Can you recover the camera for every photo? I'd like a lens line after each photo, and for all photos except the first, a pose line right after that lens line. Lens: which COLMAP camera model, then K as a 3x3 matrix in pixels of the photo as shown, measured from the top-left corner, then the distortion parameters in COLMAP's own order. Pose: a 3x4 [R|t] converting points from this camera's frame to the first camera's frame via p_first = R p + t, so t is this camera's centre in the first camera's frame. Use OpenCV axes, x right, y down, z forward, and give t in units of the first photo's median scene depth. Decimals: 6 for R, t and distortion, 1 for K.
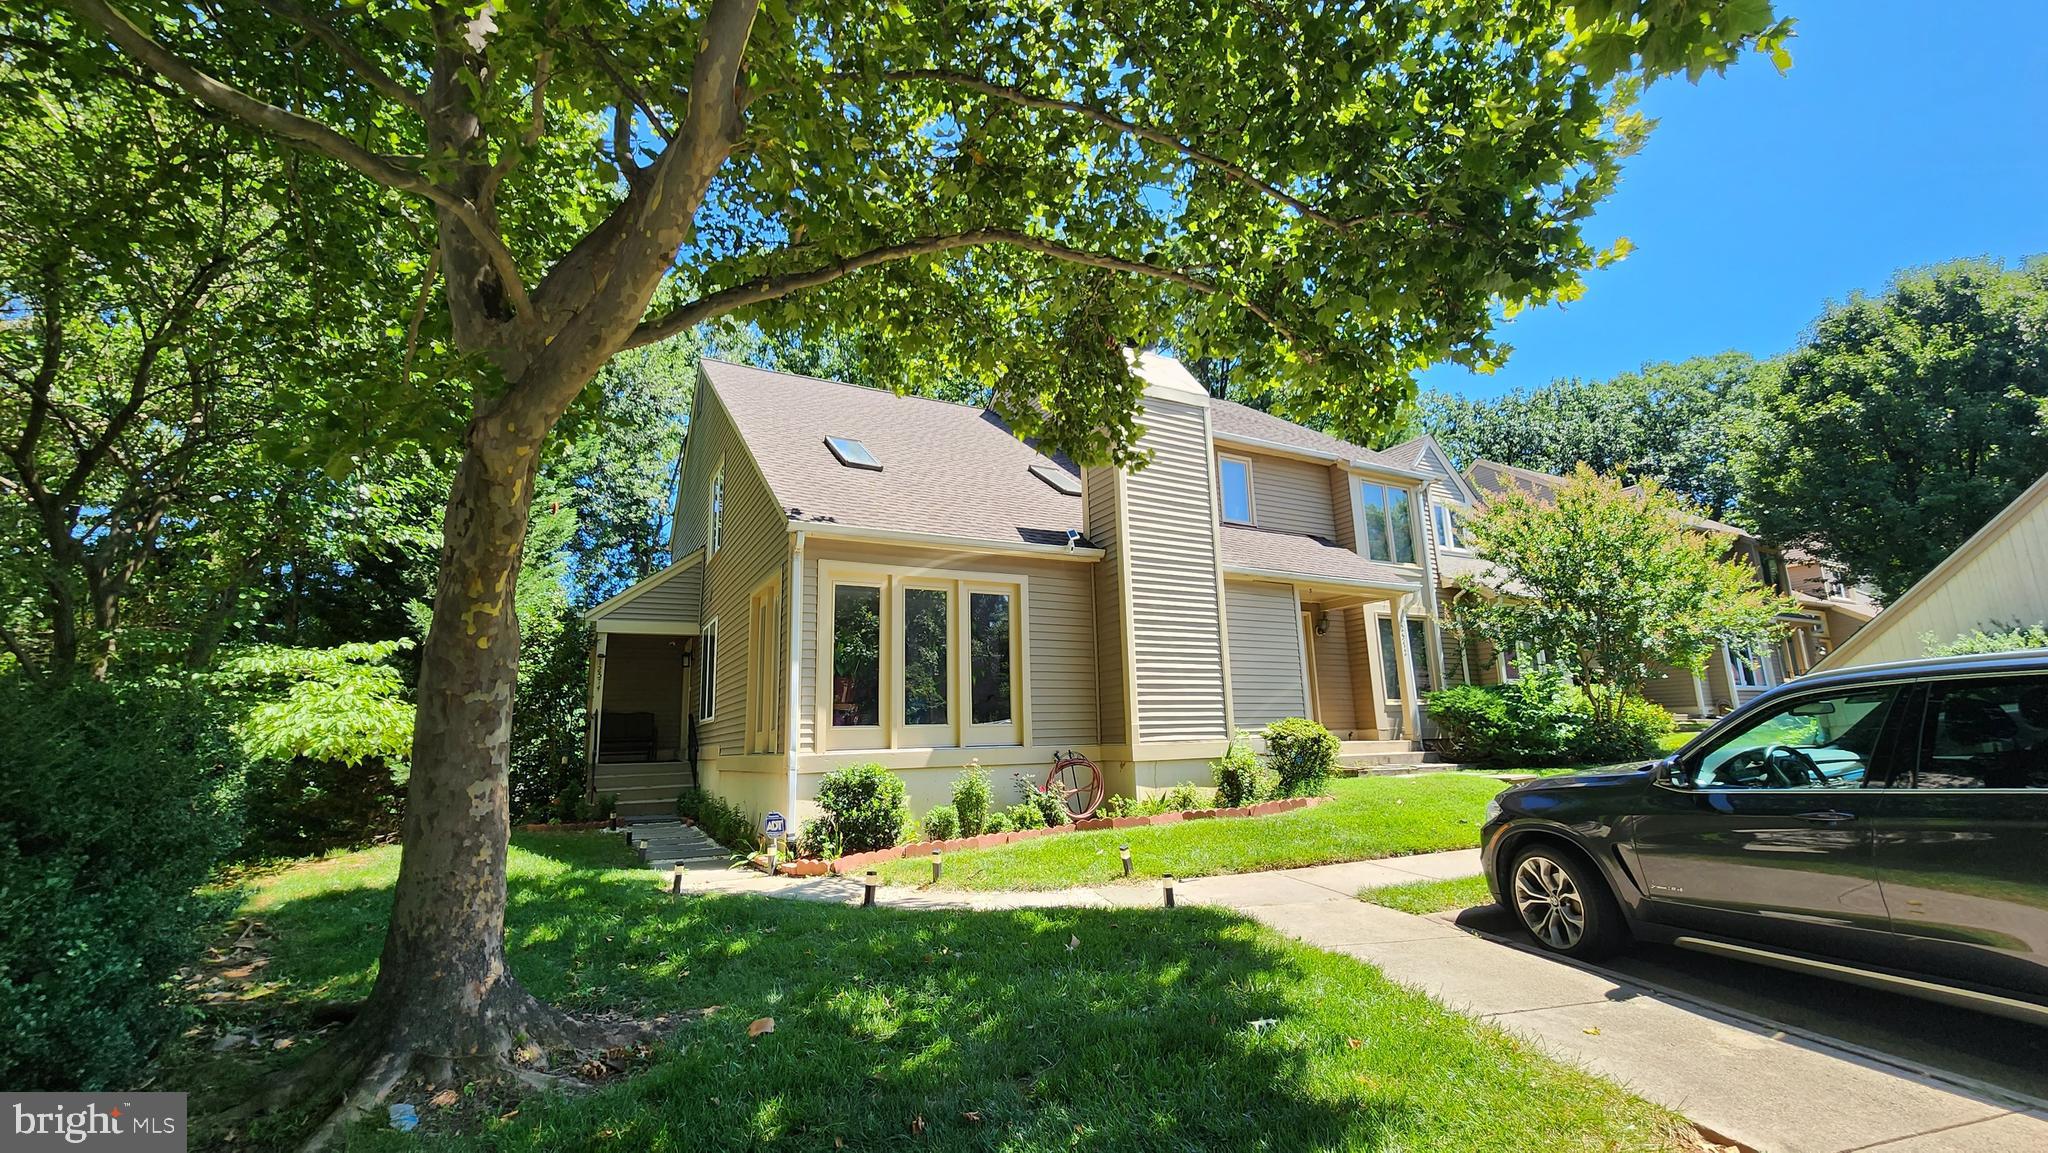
lens RADIAL K [[834.8, 0, 1022.6], [0, 834.8, 582.1], [0, 0, 1]] dist [-0.001165, -0.000057]
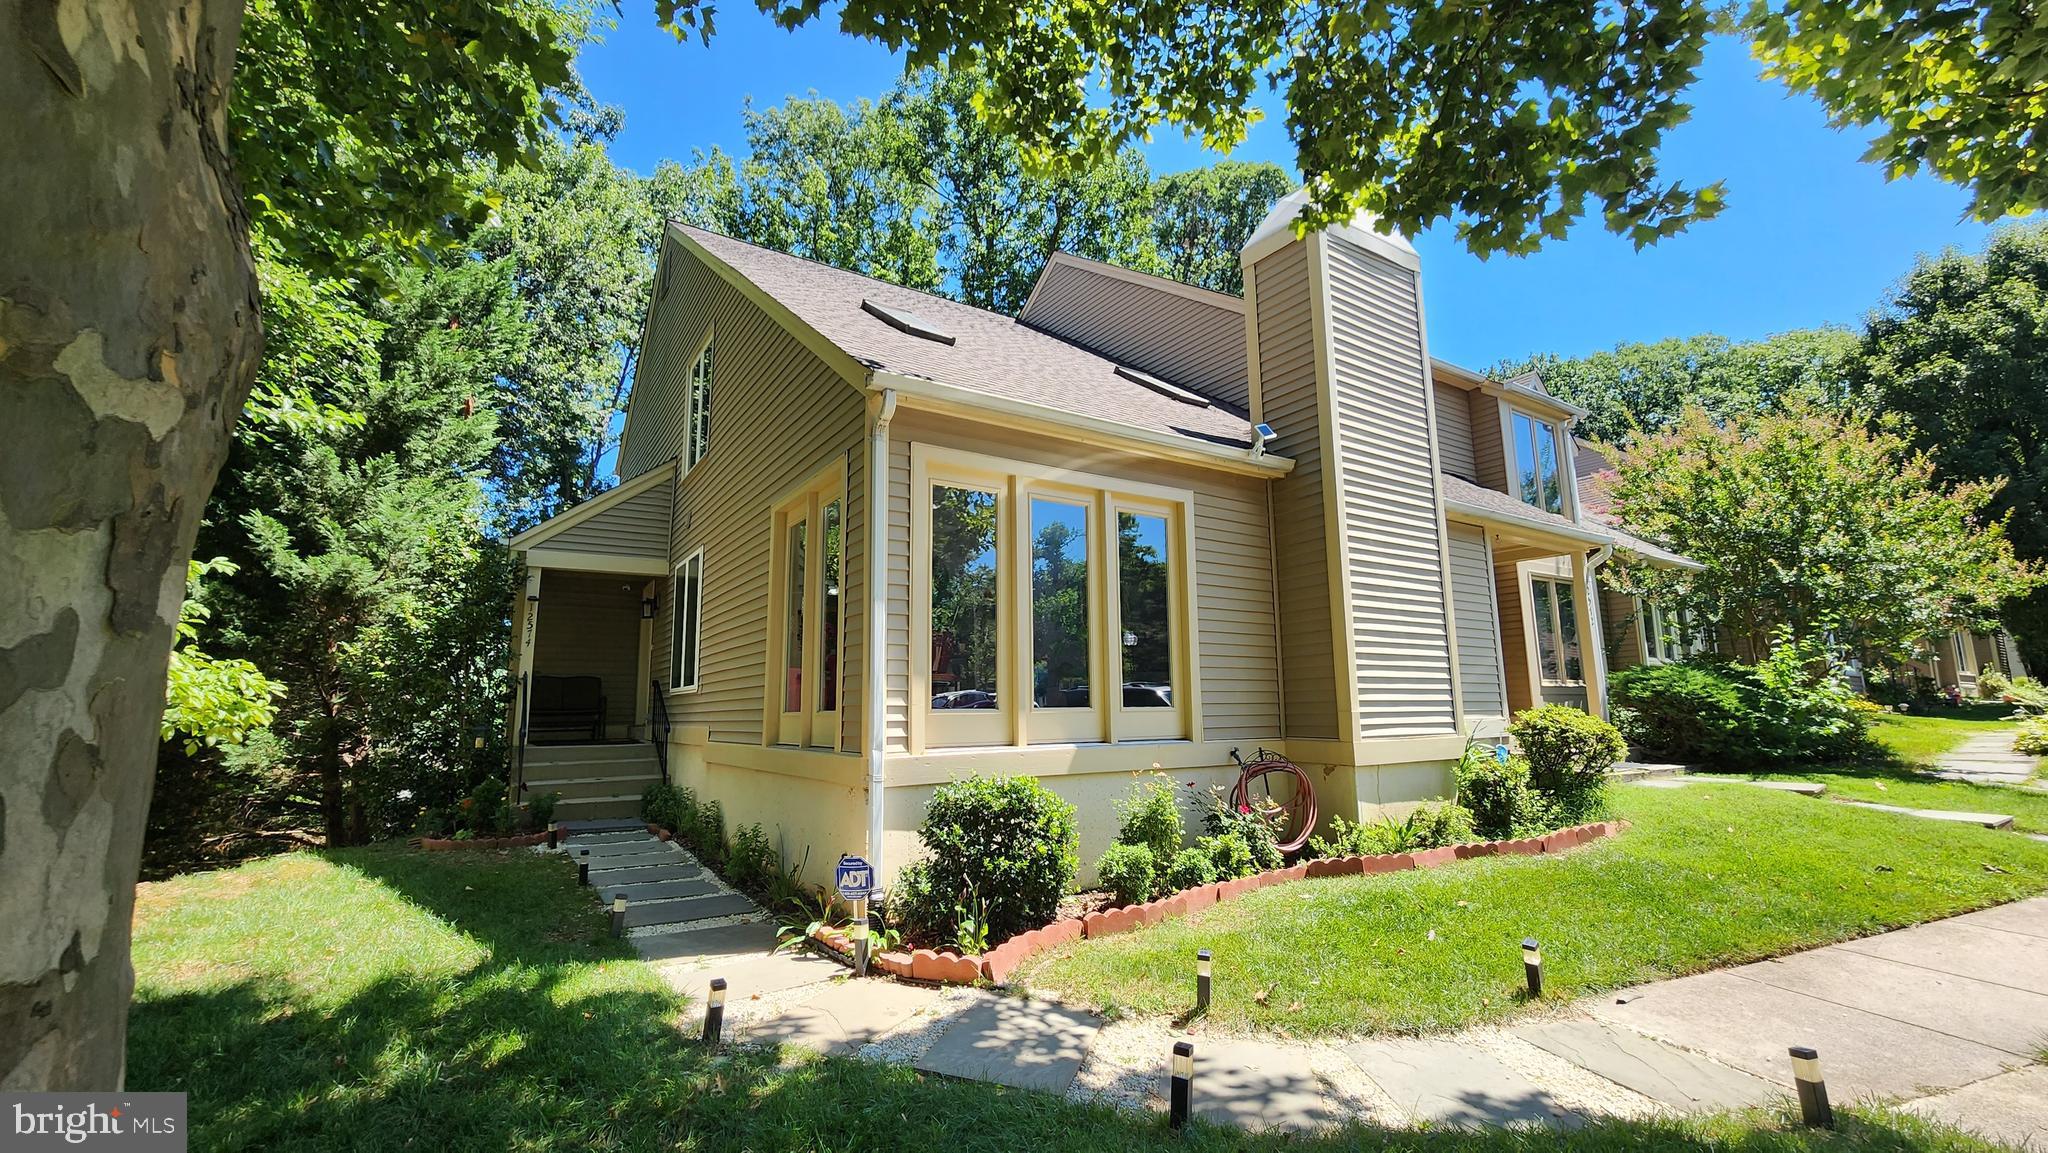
lens RADIAL K [[844.4, 0, 1025.9], [0, 844.4, 577.4], [0, 0, 1]] dist [-0.000535, -0.000330]
pose [[0.996844, 0.028827, 0.073971, -0.158951], [-0.031207, 0.999025, 0.031227, 0.040267], [-0.072999, -0.033437, 0.996771, 0.284073]]
